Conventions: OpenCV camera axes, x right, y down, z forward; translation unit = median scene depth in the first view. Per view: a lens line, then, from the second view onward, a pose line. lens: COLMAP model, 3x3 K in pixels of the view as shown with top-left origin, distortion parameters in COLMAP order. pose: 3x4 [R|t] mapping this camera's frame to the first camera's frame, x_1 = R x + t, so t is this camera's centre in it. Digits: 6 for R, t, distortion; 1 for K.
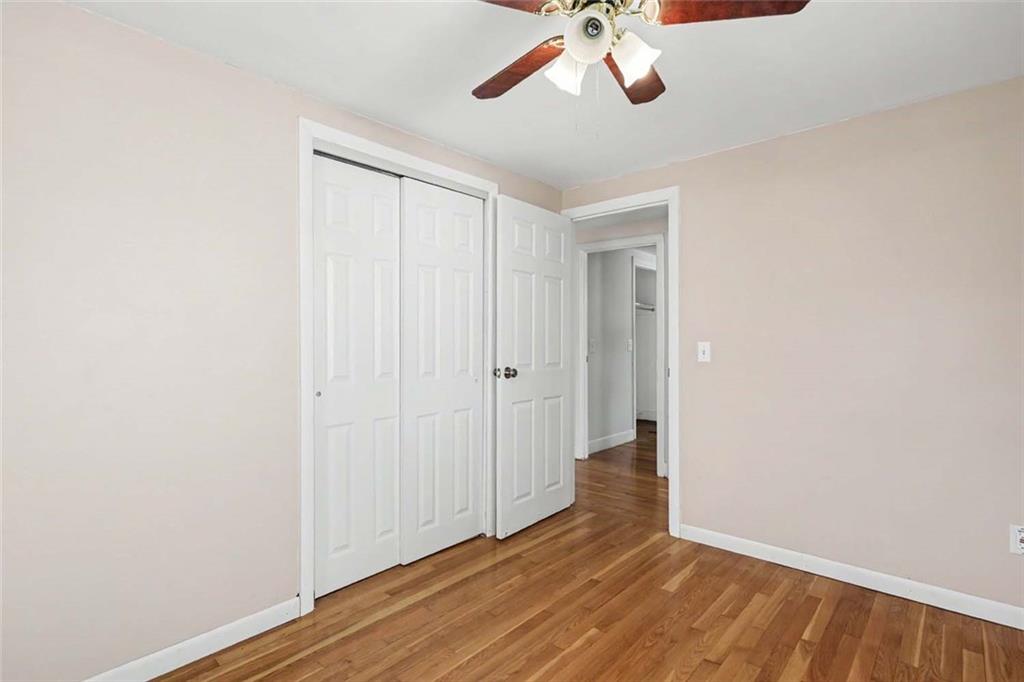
lens RADIAL K [[508.2, 0, 509.7], [0, 508.2, 345.2], [0, 0, 1]] dist [0.003305, -0.000366]
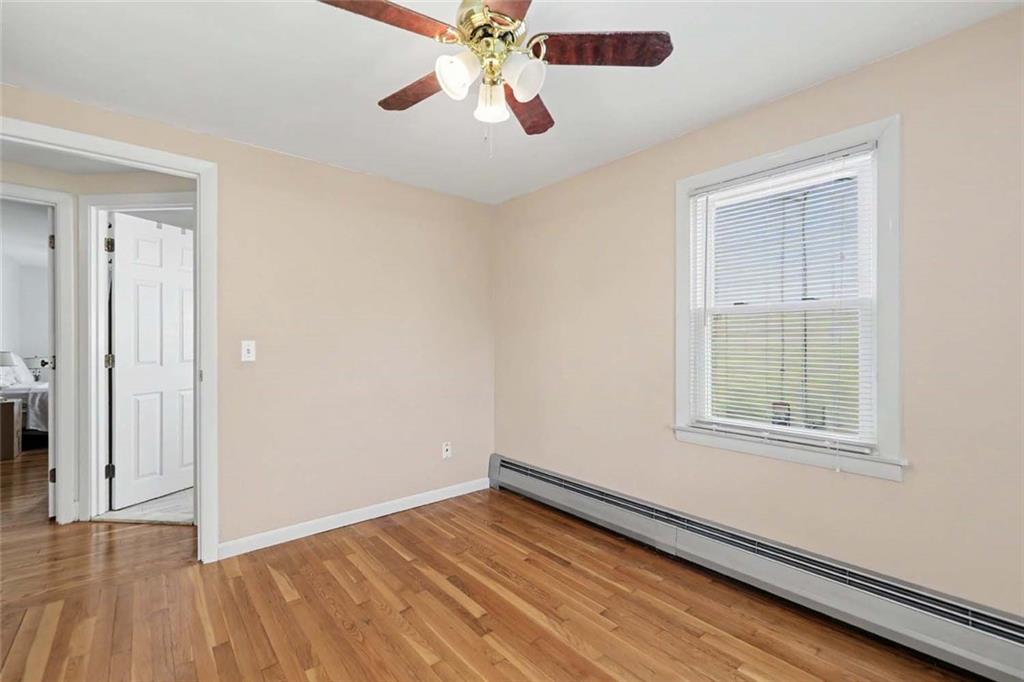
lens RADIAL K [[445.3, 0, 515.4], [0, 445.3, 345.3], [0, 0, 1]] dist [0.001870, 0.000442]
pose [[0.131755, -0.006611, 0.991260, -0.477316], [0.010793, 0.999928, 0.005234, 0.005559], [-0.991223, 0.010010, 0.131817, 0.490859]]
